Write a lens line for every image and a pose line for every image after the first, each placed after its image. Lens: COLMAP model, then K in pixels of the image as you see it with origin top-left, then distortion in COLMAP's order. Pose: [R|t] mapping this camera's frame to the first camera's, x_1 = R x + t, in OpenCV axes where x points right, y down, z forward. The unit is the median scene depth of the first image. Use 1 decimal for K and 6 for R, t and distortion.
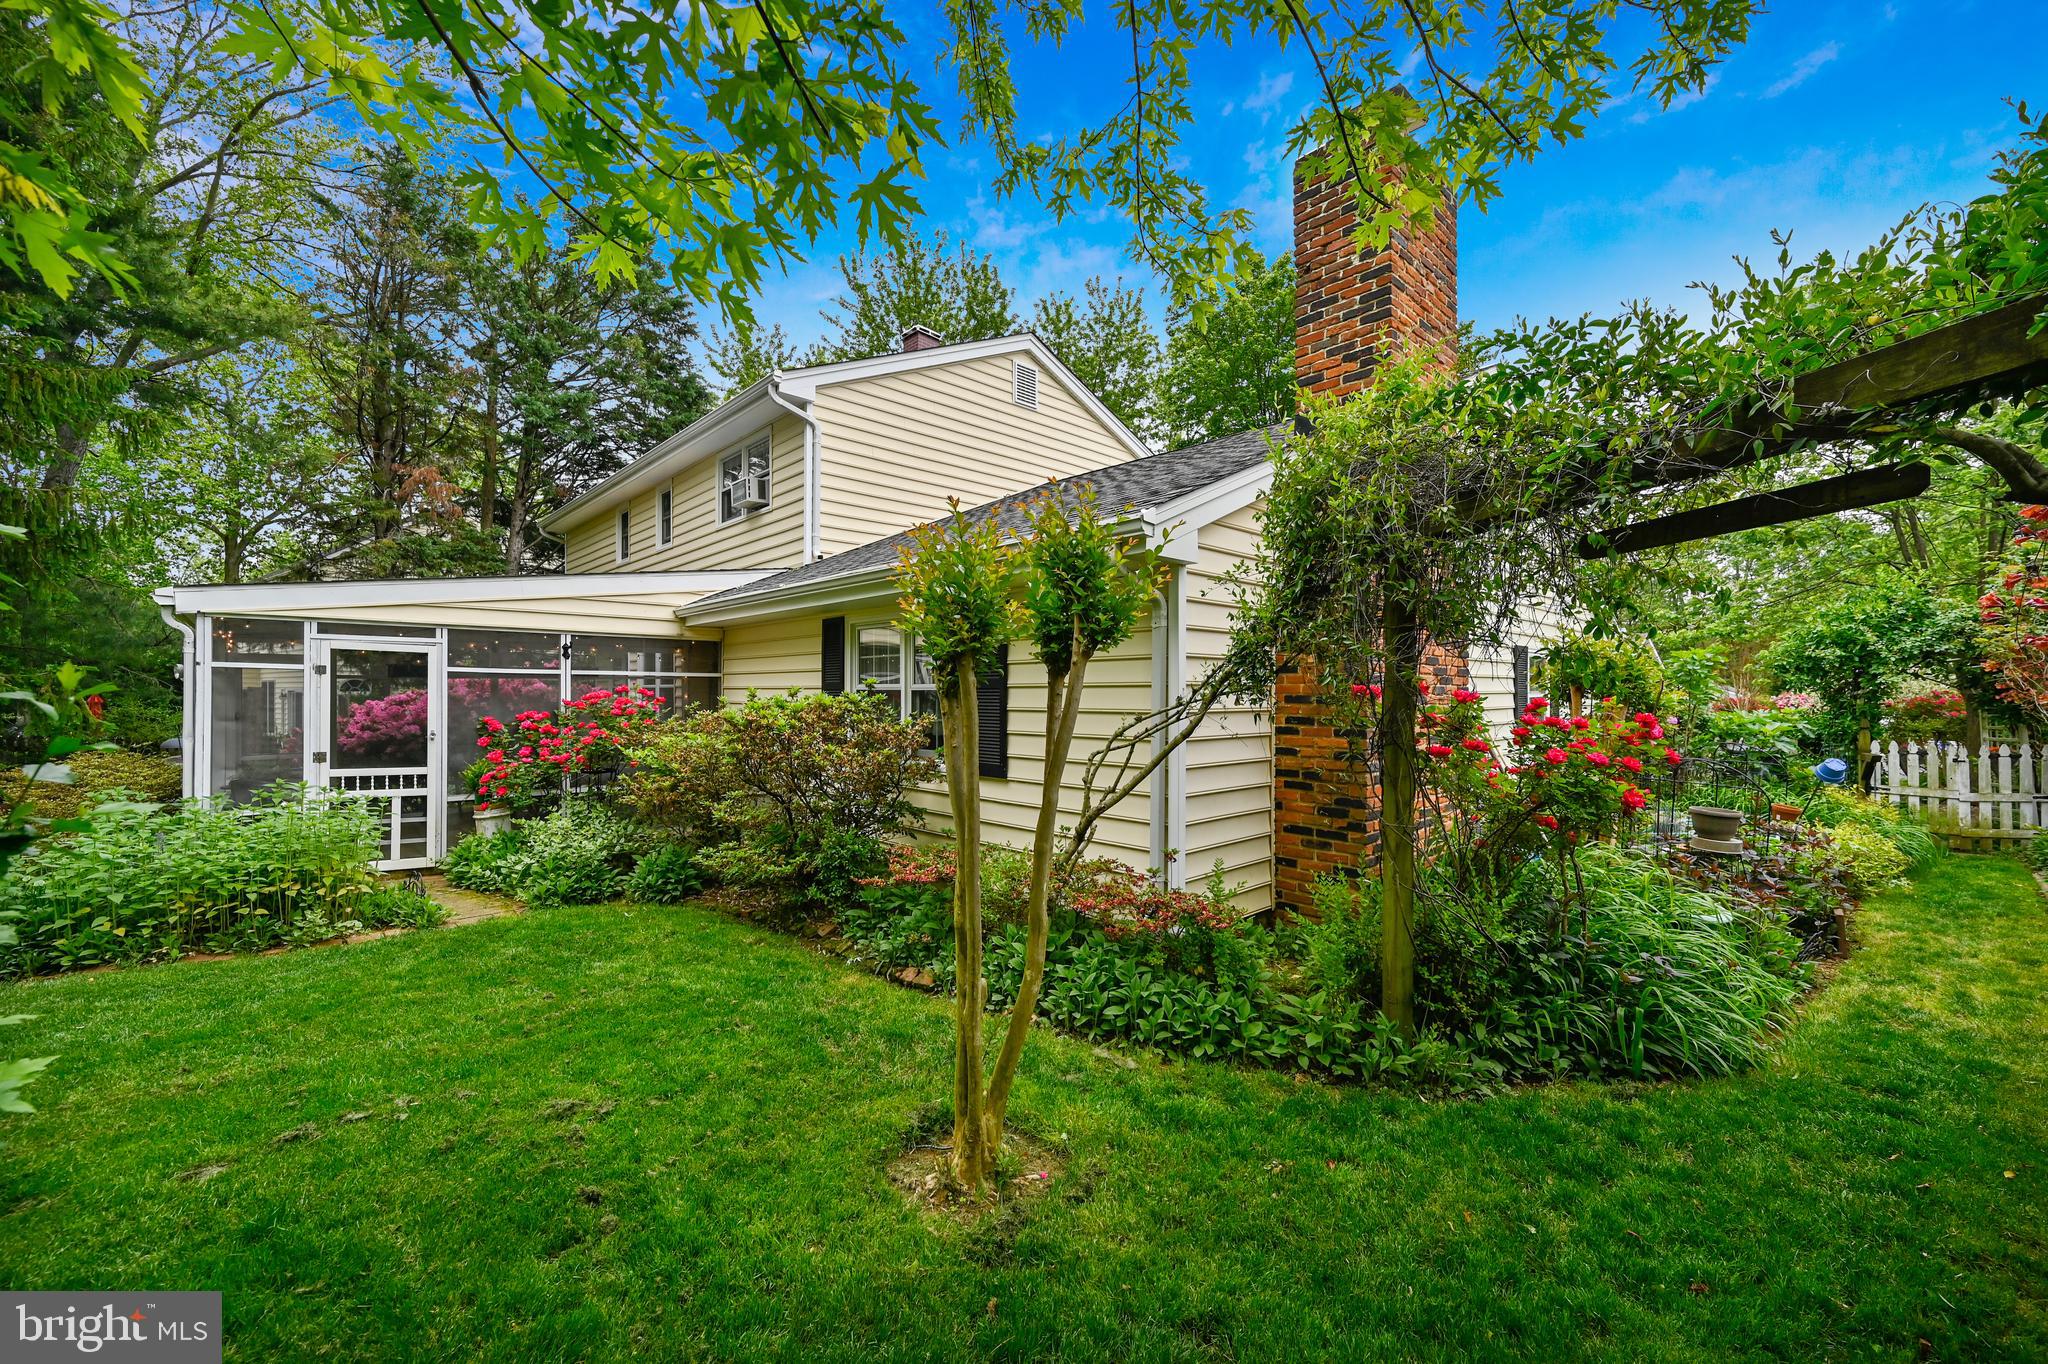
lens RADIAL K [[814.7, 0, 1025.2], [0, 814.7, 692.1], [0, 0, 1]] dist [-0.000839, 0.000006]
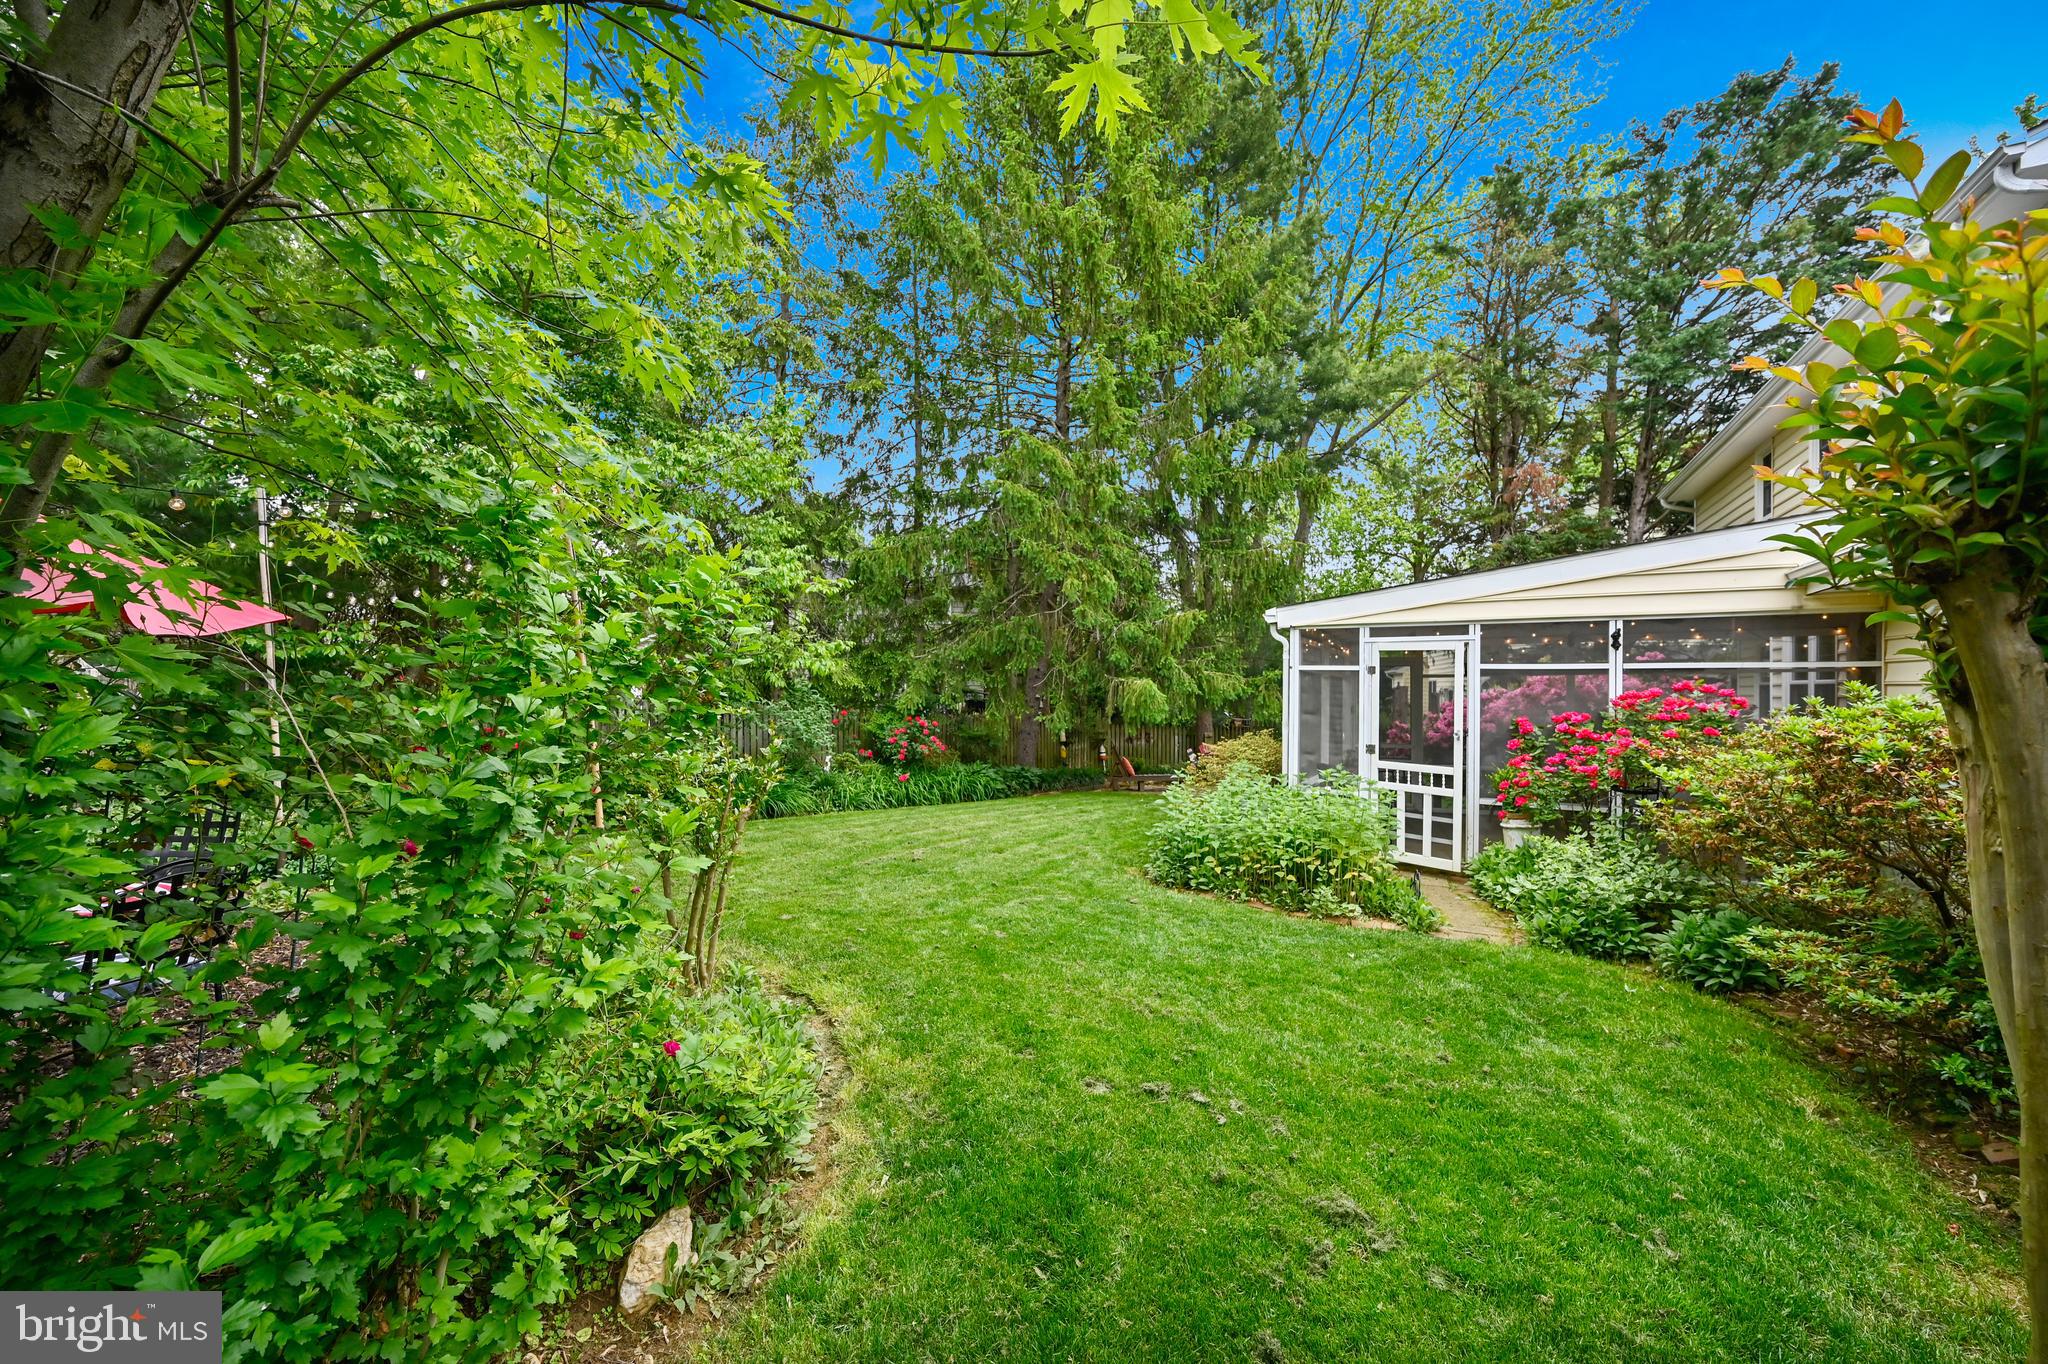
lens RADIAL K [[814.7, 0, 1025.2], [0, 814.7, 692.1], [0, 0, 1]] dist [-0.000839, 0.000006]
pose [[0.304305, 0.001961, -0.952573, 0.046985], [0.000636, 0.999997, 0.002261, -0.000382], [0.952574, -0.001294, 0.304303, 0.215231]]
